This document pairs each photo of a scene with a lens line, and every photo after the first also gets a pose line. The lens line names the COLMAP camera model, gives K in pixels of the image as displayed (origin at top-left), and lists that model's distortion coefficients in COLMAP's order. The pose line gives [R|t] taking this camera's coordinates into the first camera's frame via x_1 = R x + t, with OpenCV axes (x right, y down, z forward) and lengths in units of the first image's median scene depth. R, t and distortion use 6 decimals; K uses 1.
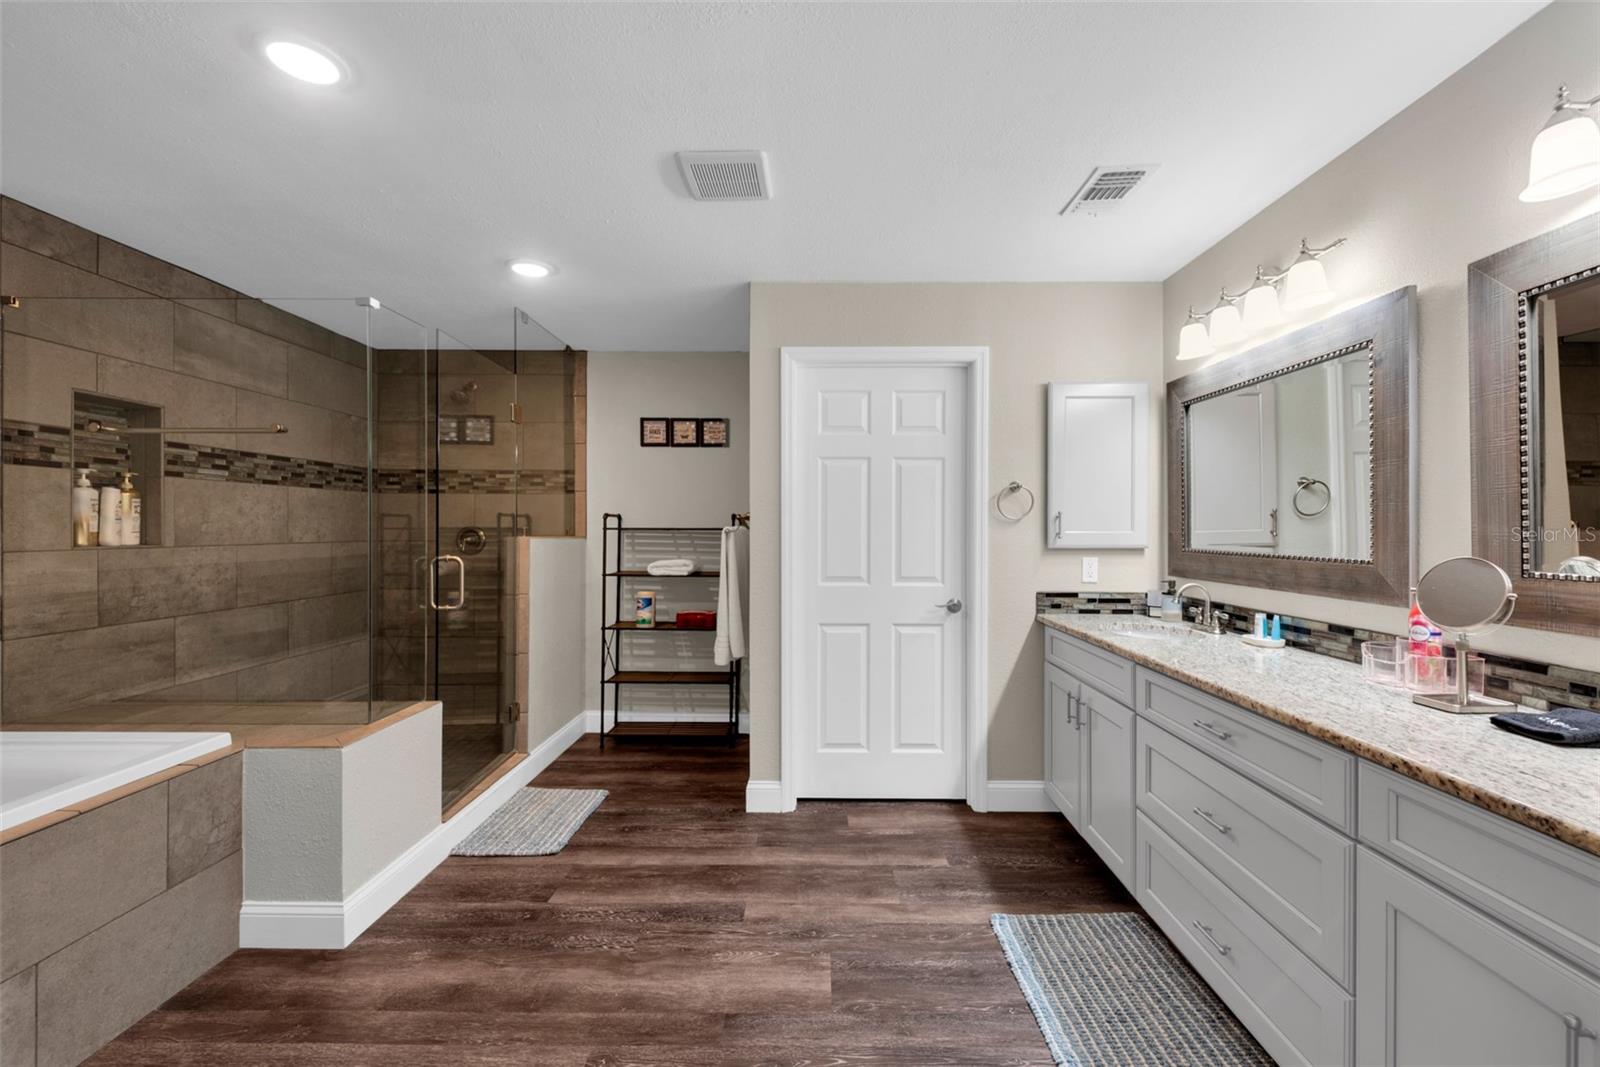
lens RADIAL K [[649.6, 0, 814.8], [0, 649.6, 530.6], [0, 0, 1]] dist [0.016960, -0.006282]
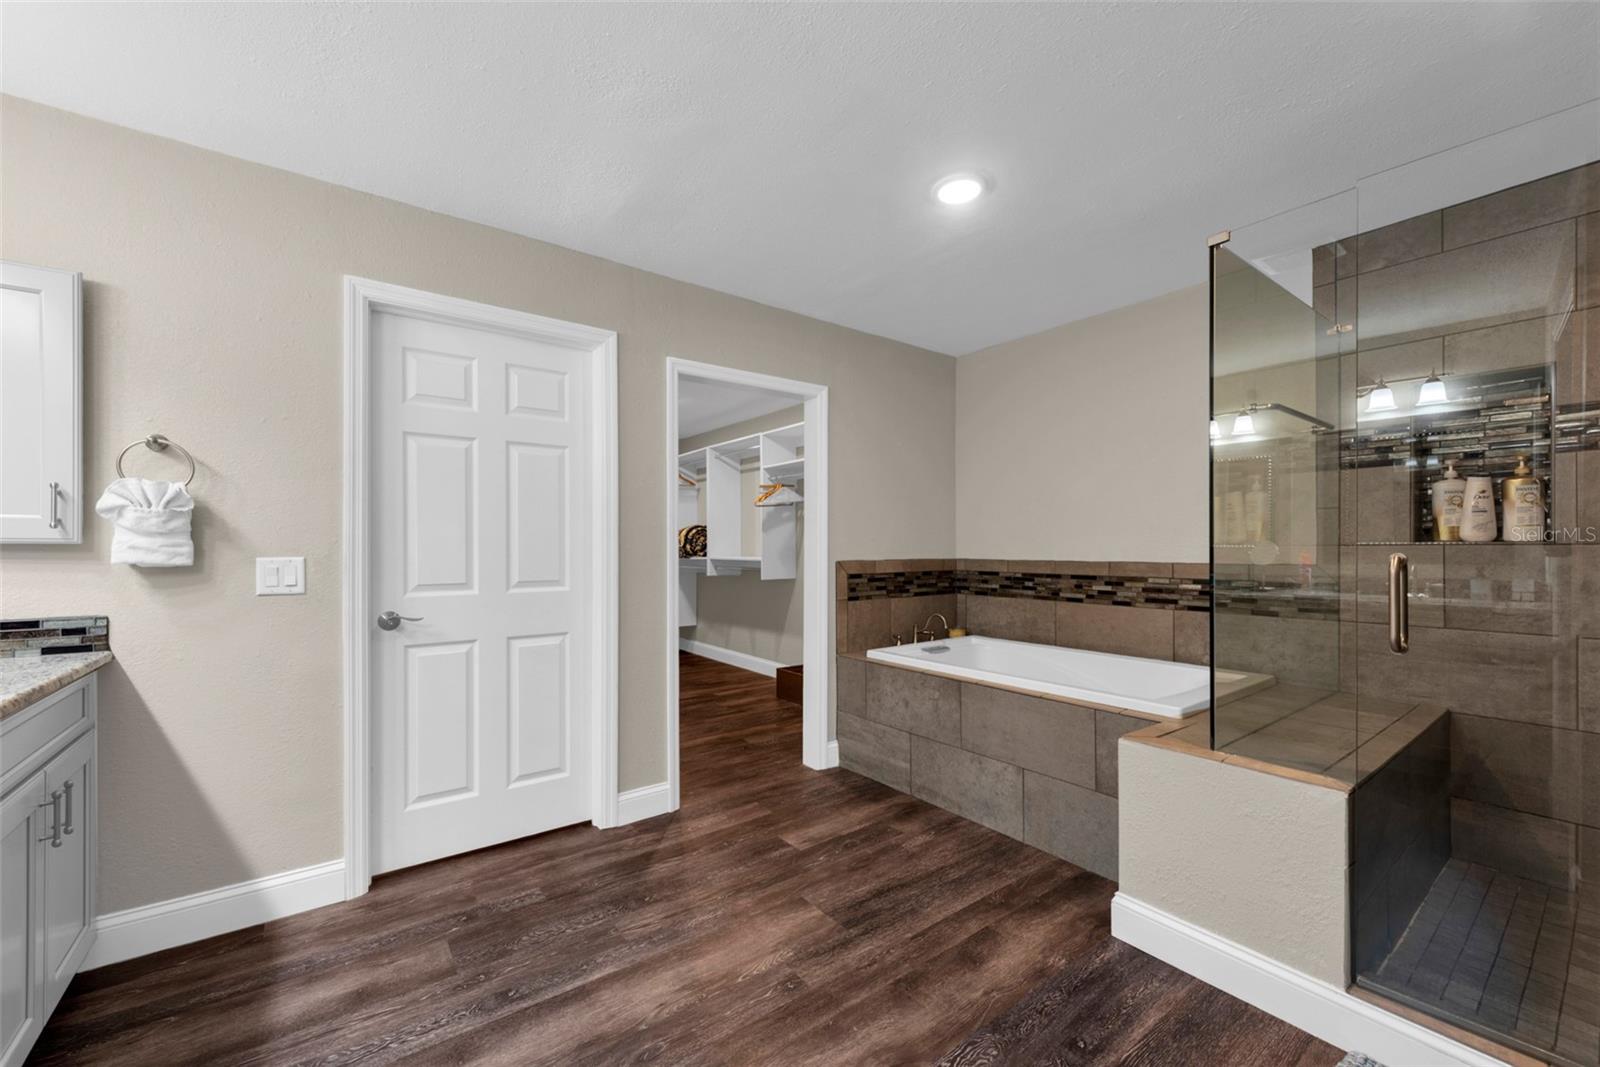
lens RADIAL K [[630.8, 0, 784.5], [0, 630.8, 549.2], [0, 0, 1]] dist [0.018131, -0.005868]
pose [[-0.810239, -0.000923, -0.586098, 0.183235], [-0.003778, 0.999986, 0.003648, 0.031053], [0.586087, 0.005170, -0.810232, 1.050798]]
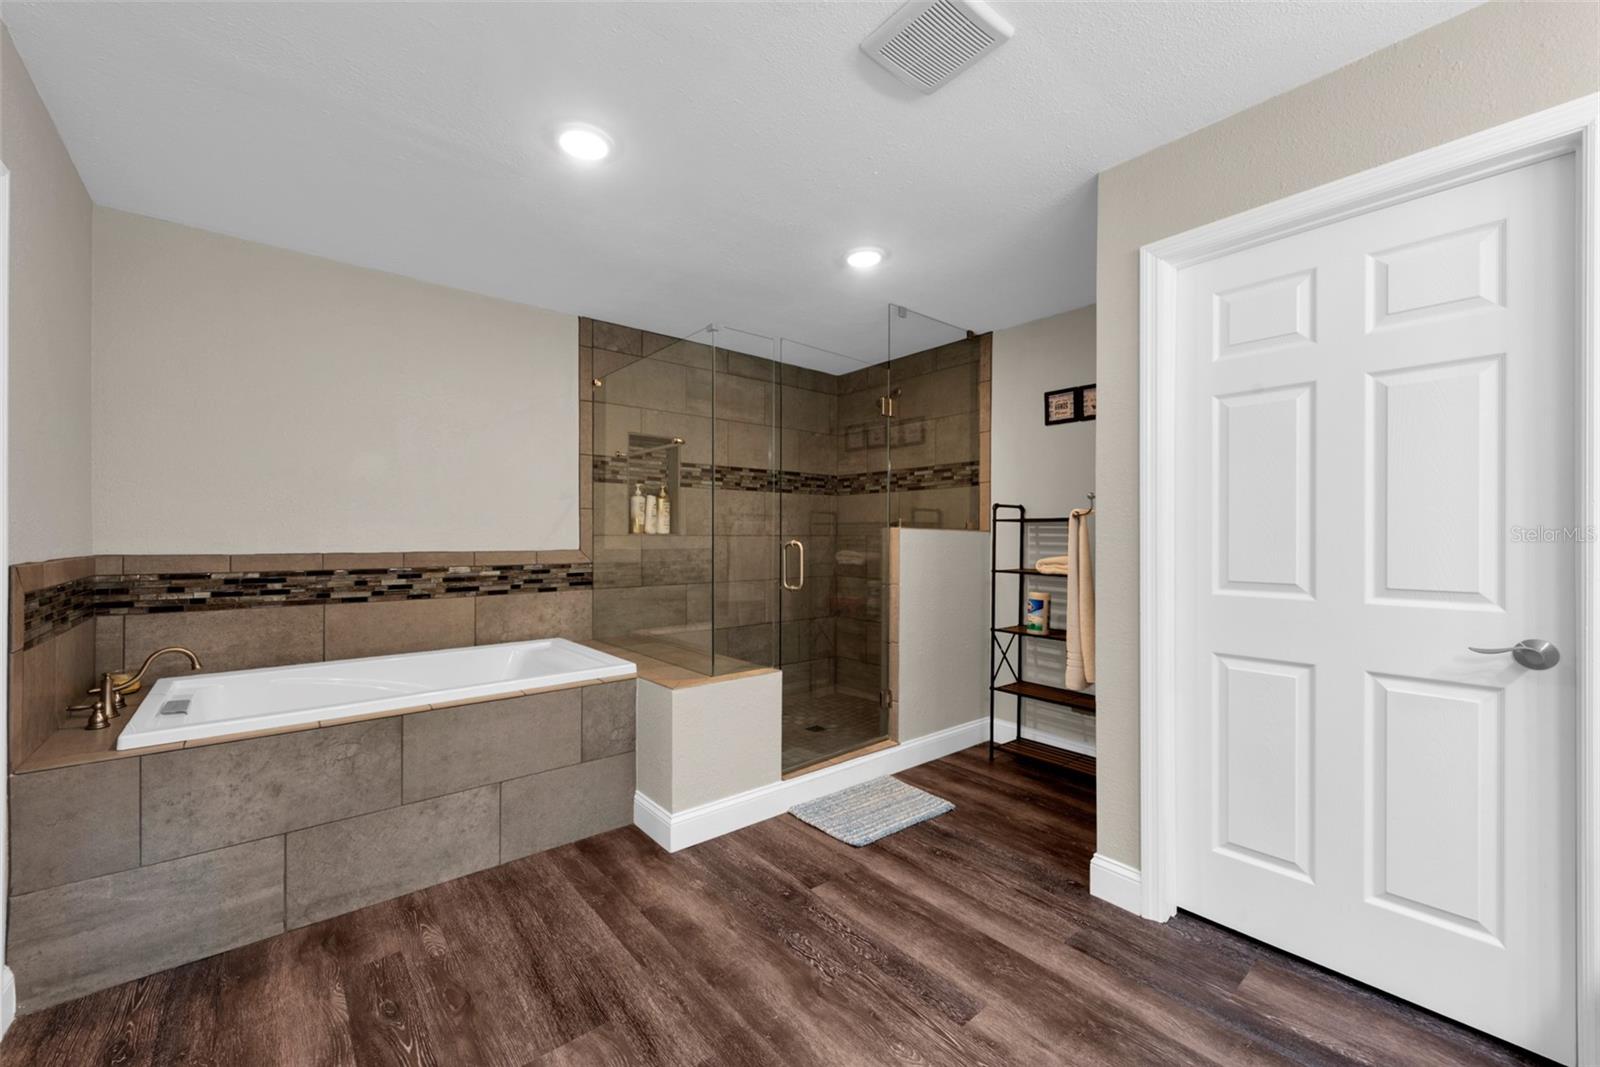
lens RADIAL K [[634.0, 0, 795.5], [0, 634.0, 537.6], [0, 0, 1]] dist [0.016450, -0.006198]
pose [[0.637578, -0.001818, -0.770384, 0.249263], [-0.002322, 0.999988, -0.004282, 0.034466], [0.770382, 0.004518, 0.637566, 0.292662]]
